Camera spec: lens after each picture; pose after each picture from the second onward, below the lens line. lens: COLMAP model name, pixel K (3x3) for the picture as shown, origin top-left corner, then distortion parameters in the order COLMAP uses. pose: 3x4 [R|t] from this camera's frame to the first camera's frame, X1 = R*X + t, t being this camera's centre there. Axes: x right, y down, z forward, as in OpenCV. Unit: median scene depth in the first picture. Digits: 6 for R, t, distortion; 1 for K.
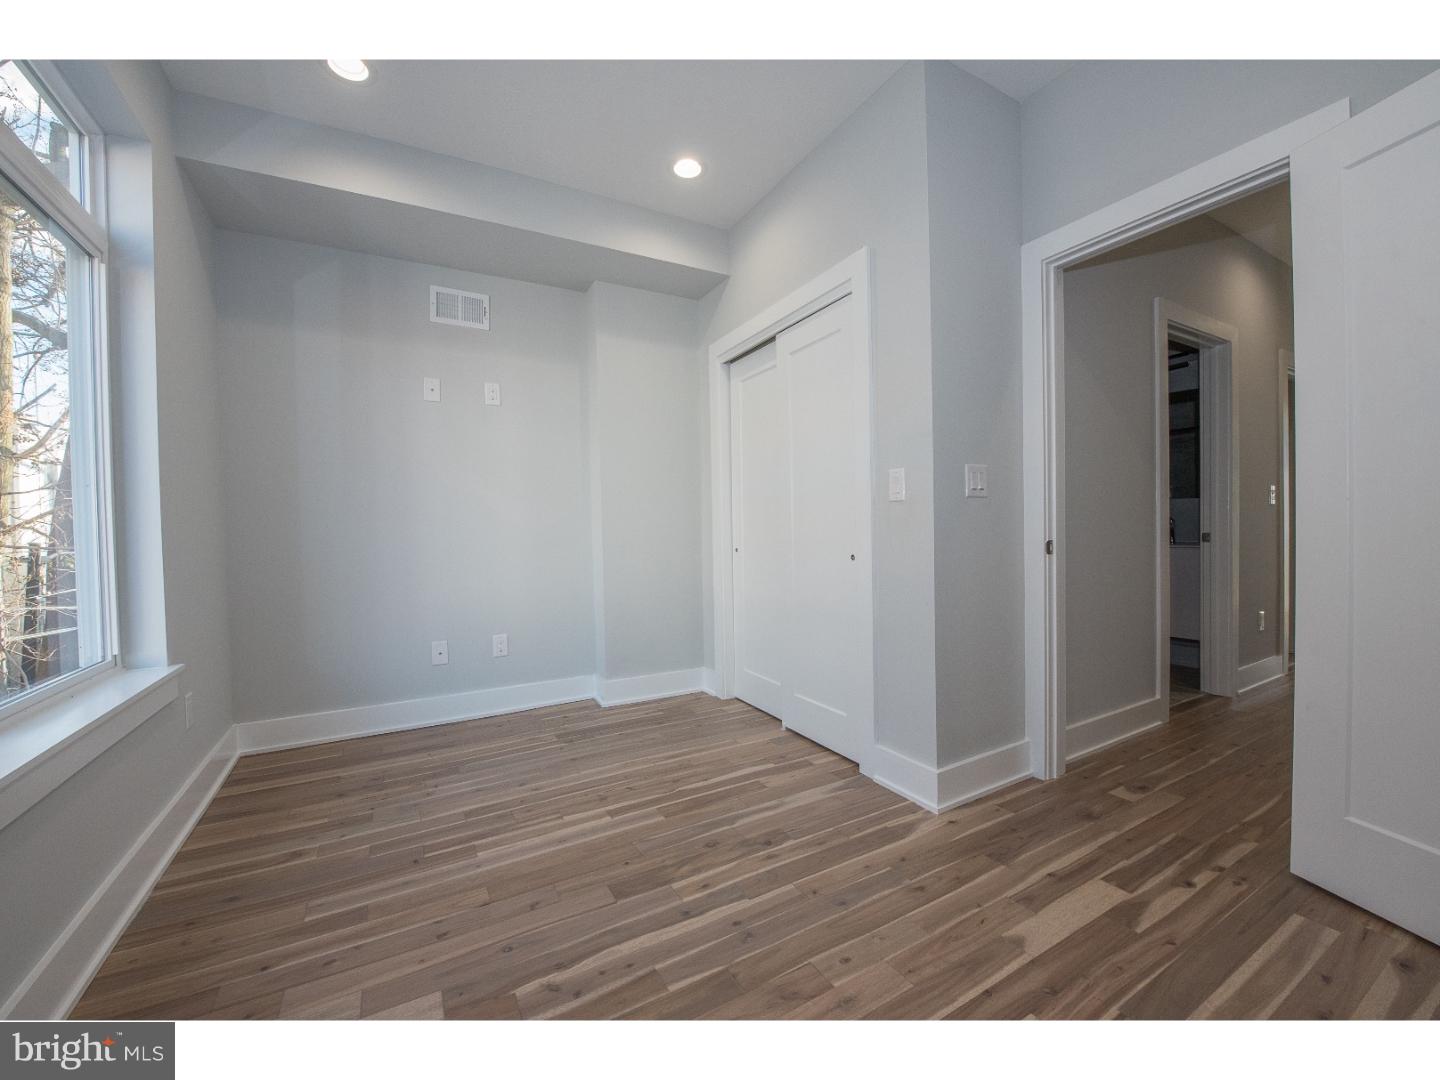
lens RADIAL K [[580.2, 0, 722.7], [0, 580.2, 533.9], [0, 0, 1]] dist [-0.012086, 0.001698]
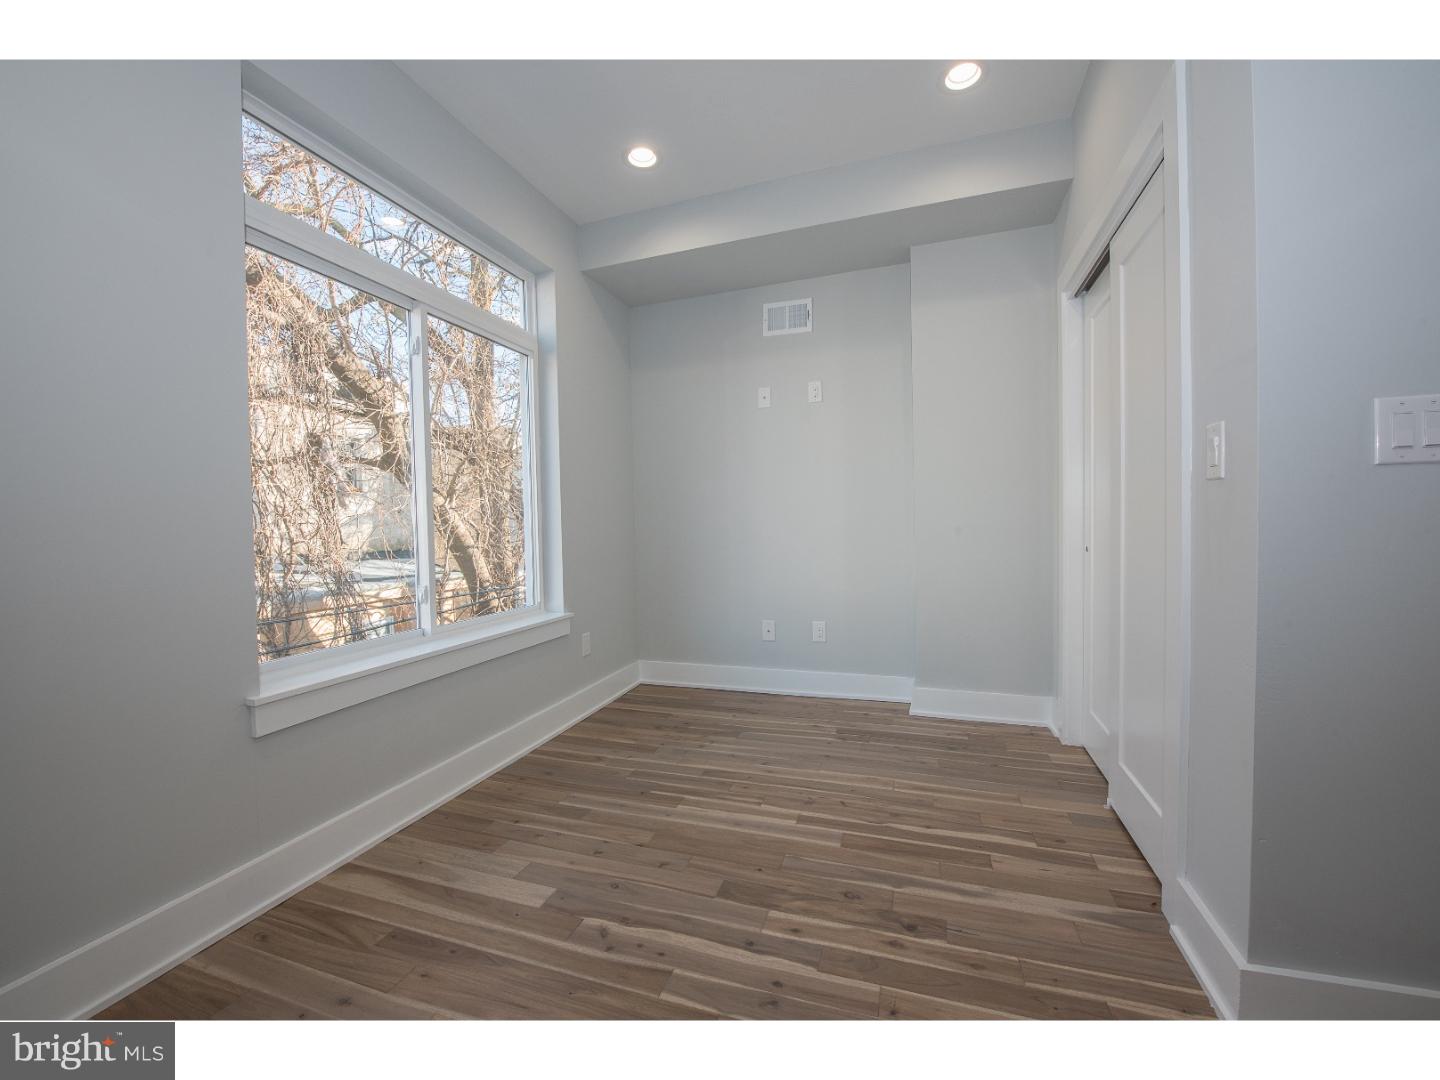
lens RADIAL K [[580.2, 0, 720.0], [0, 580.2, 534.4], [0, 0, 1]] dist [-0.012086, 0.001698]
pose [[0.663819, 0.019006, -0.747651, 0.401591], [0.001501, 0.999641, 0.026744, -0.017684], [0.747892, -0.018876, 0.663553, 0.246991]]
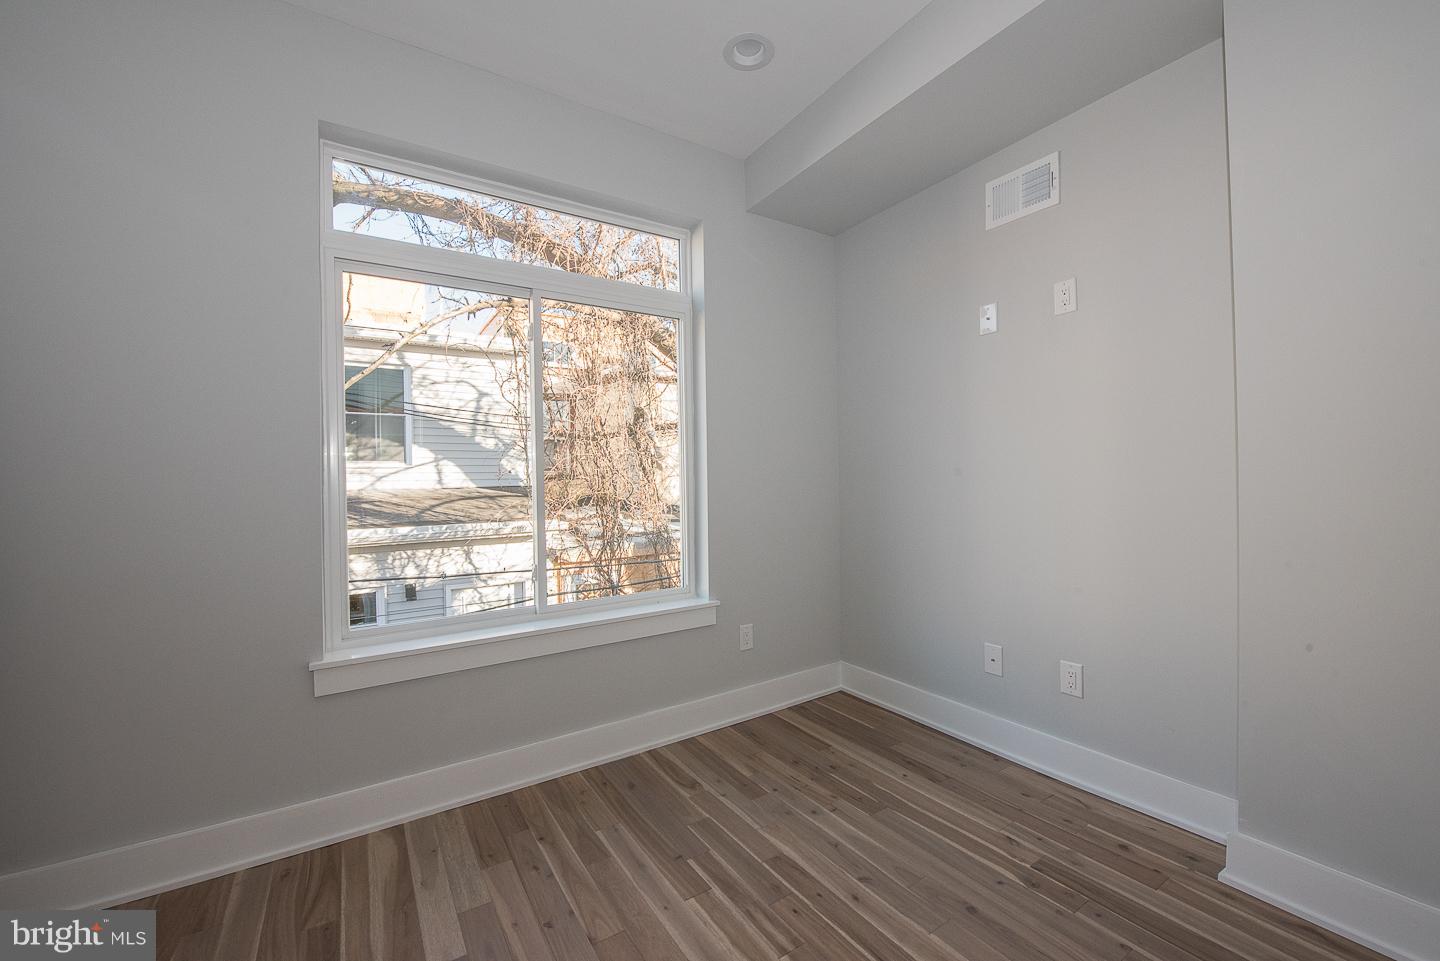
lens RADIAL K [[577.8, 0, 716.4], [0, 577.8, 474.8], [0, 0, 1]] dist [-0.016394, -0.002134]
pose [[0.050808, 0.010885, -0.998649, 0.346993], [0.011766, 0.999865, 0.011497, -0.071764], [0.998639, -0.012334, 0.050673, 0.819679]]
